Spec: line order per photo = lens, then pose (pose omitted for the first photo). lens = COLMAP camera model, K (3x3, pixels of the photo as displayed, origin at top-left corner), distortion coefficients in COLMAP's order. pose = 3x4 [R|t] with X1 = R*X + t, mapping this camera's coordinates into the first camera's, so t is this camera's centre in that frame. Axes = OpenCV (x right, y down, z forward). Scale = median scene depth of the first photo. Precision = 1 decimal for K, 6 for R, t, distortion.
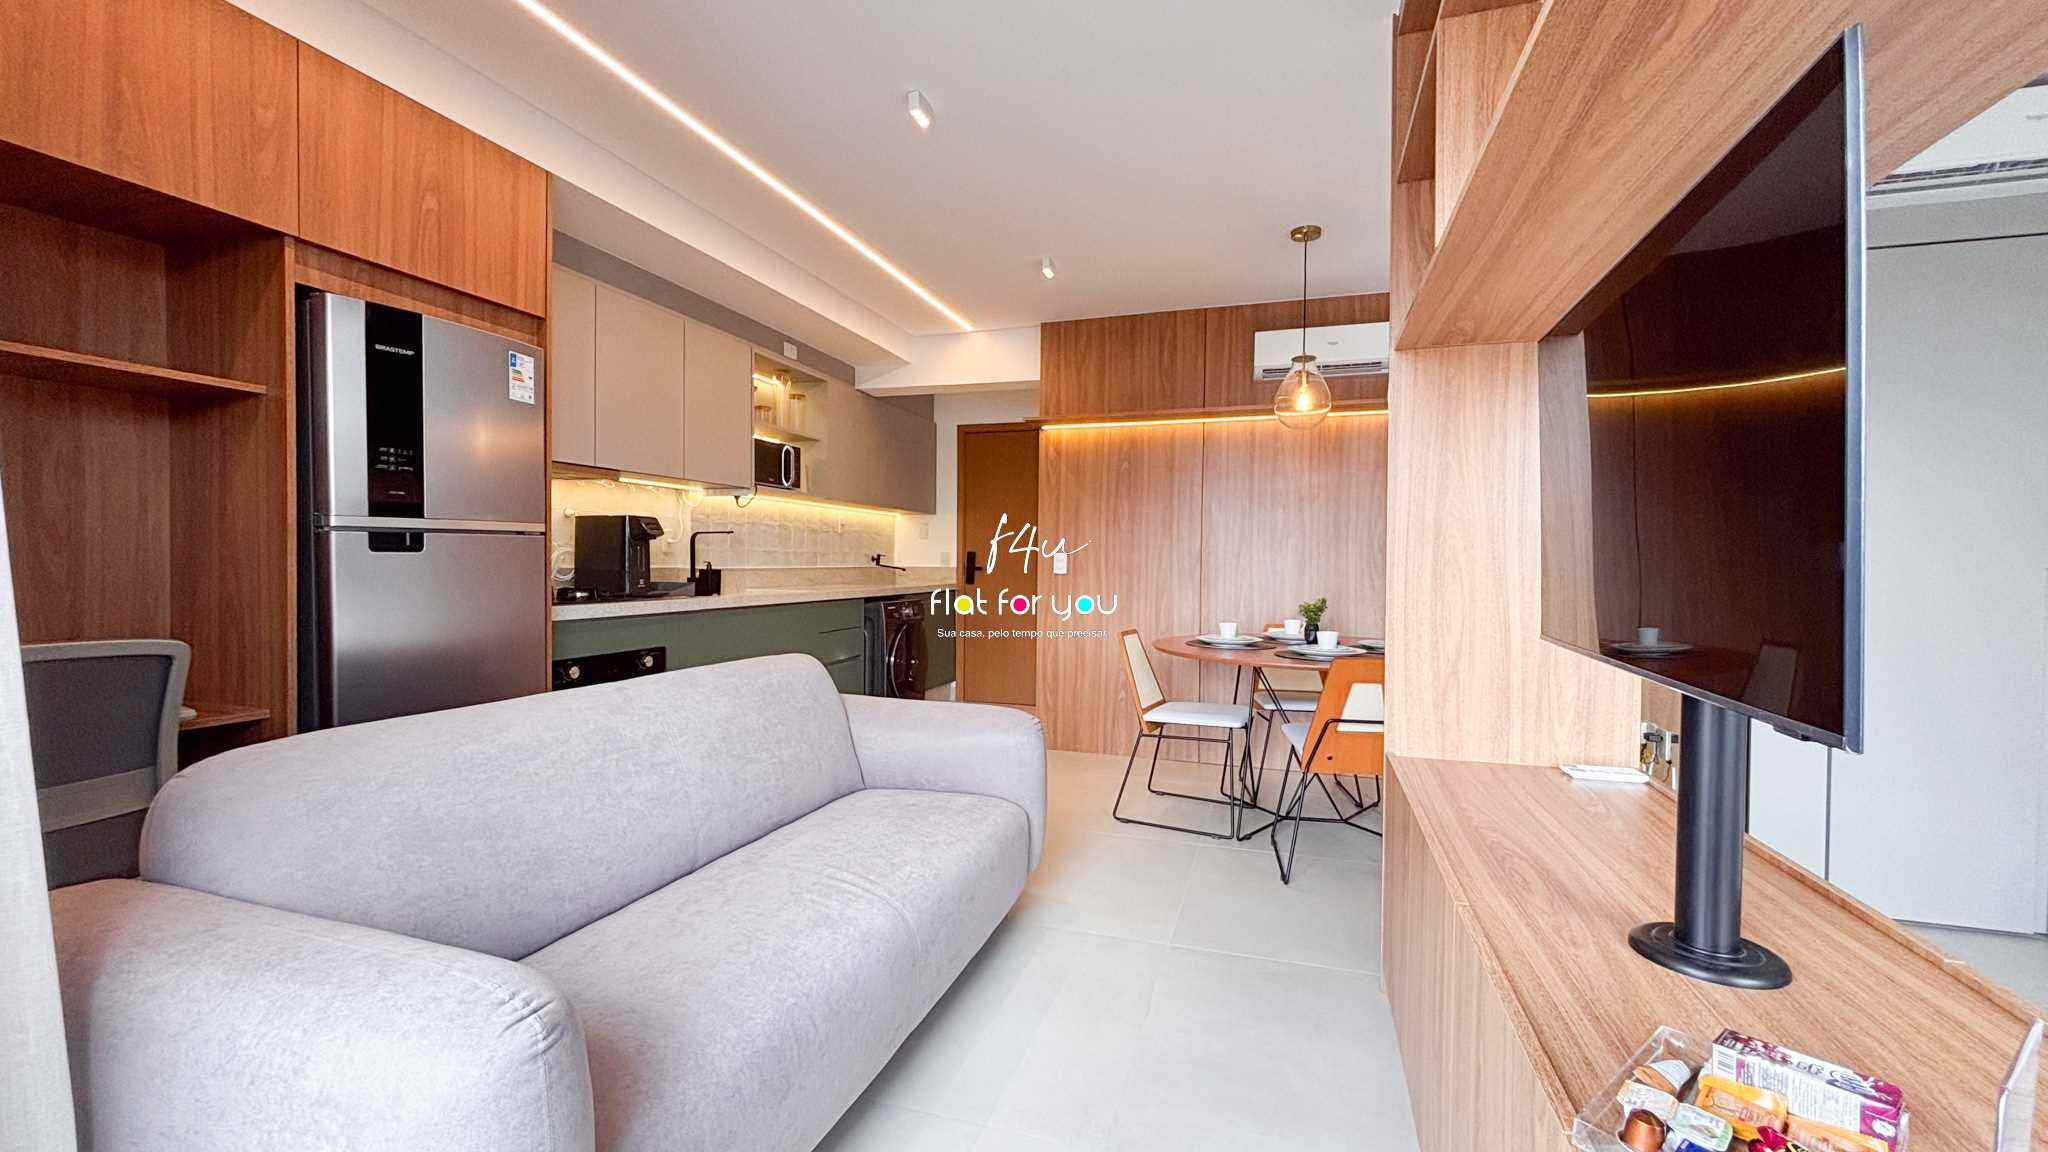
lens RADIAL K [[827.4, 0, 1021.4], [0, 827.4, 574.8], [0, 0, 1]] dist [0.001117, -0.000223]
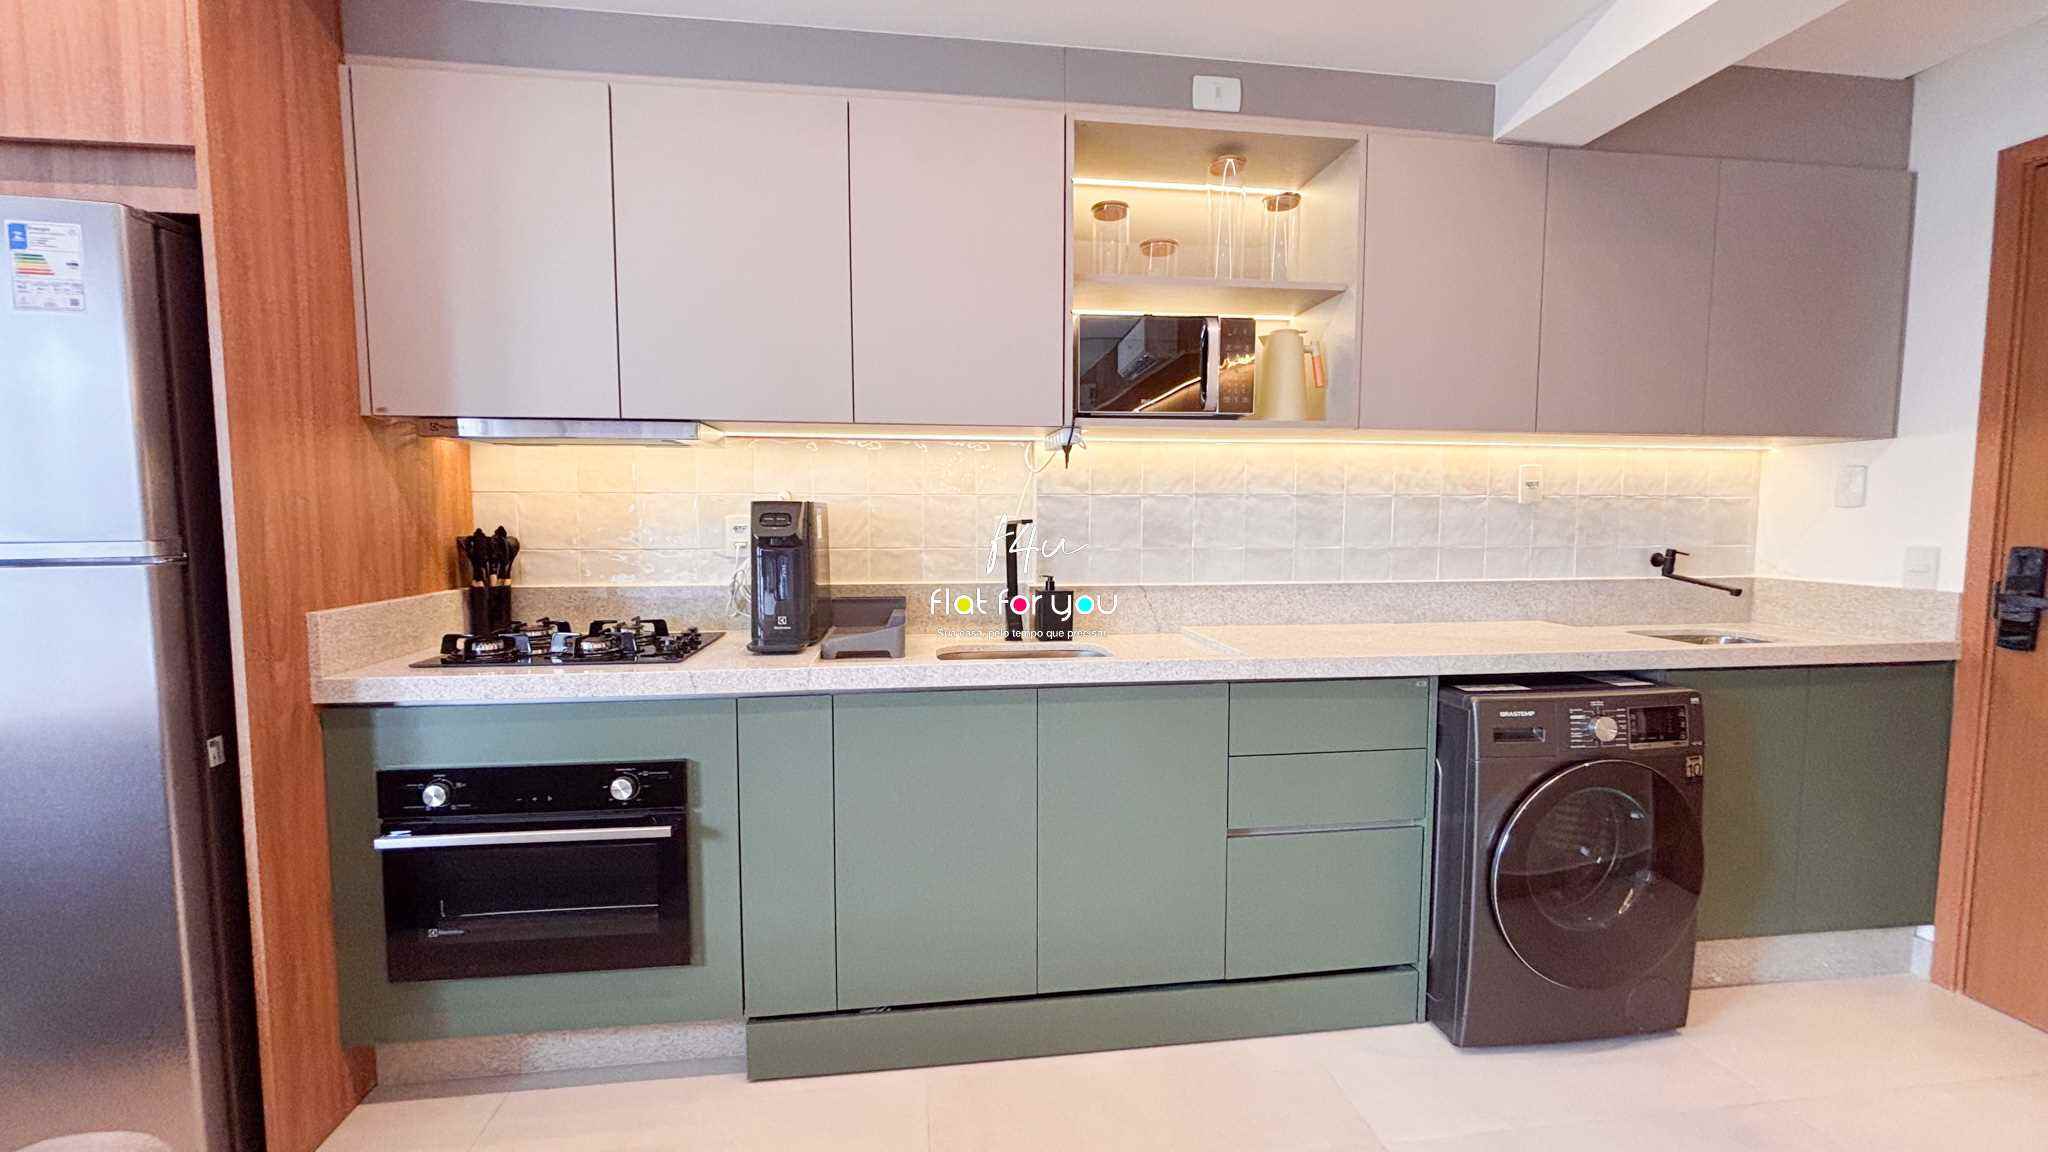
lens RADIAL K [[826.4, 0, 1023.4], [0, 826.4, 575.8], [0, 0, 1]] dist [0.000268, -0.000800]
pose [[0.433149, 0.060615, -0.899282, 0.115472], [-0.012900, 0.998051, 0.061059, -0.064738], [0.901230, -0.014846, 0.433087, 1.041953]]
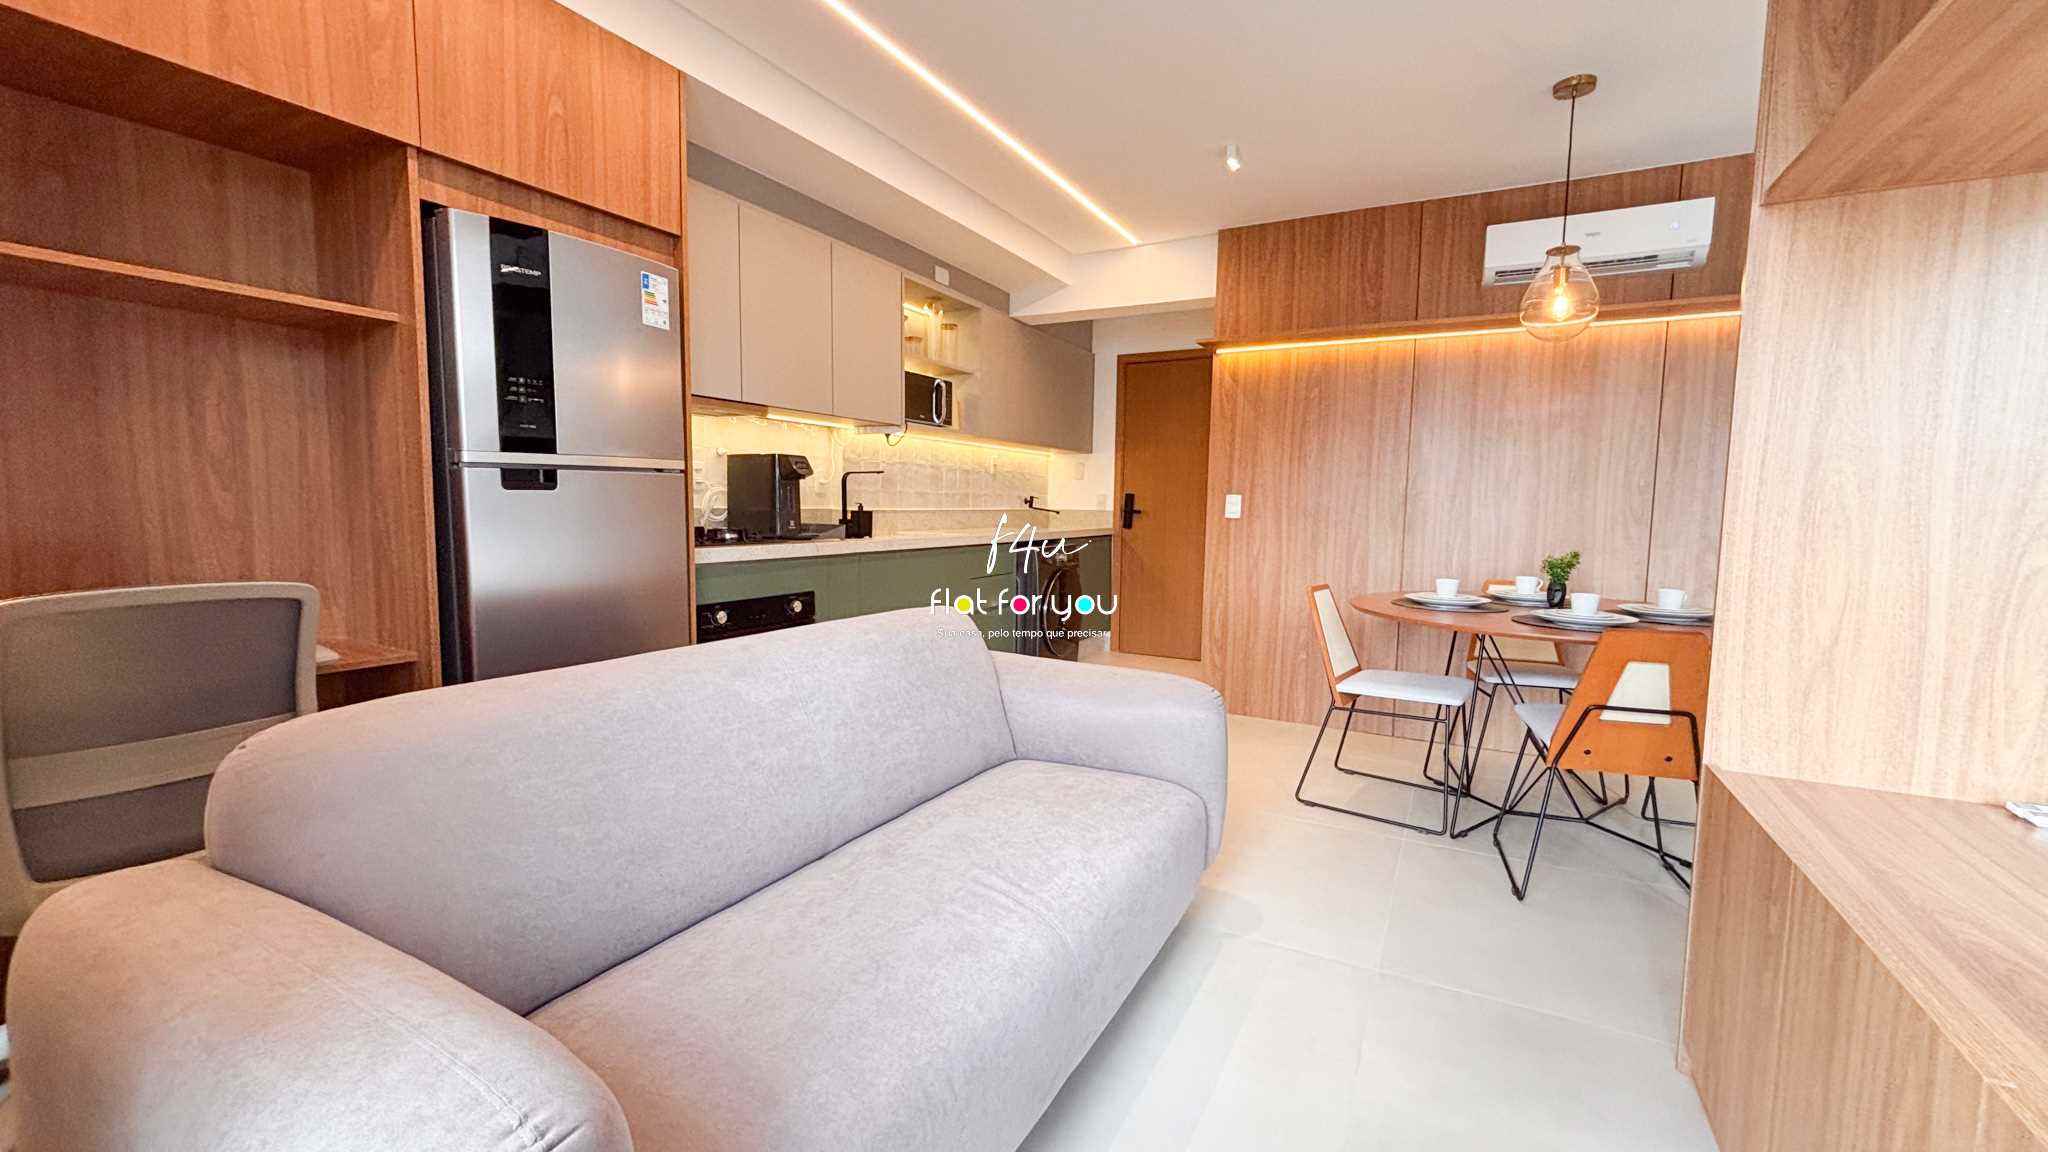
lens RADIAL K [[826.4, 0, 1023.4], [0, 826.4, 575.8], [0, 0, 1]] dist [0.000268, -0.000800]
pose [[0.983670, 0.021039, -0.178748, -0.022966], [-0.008382, 0.997422, 0.071270, -0.001287], [0.179787, -0.068608, 0.981310, 0.117198]]
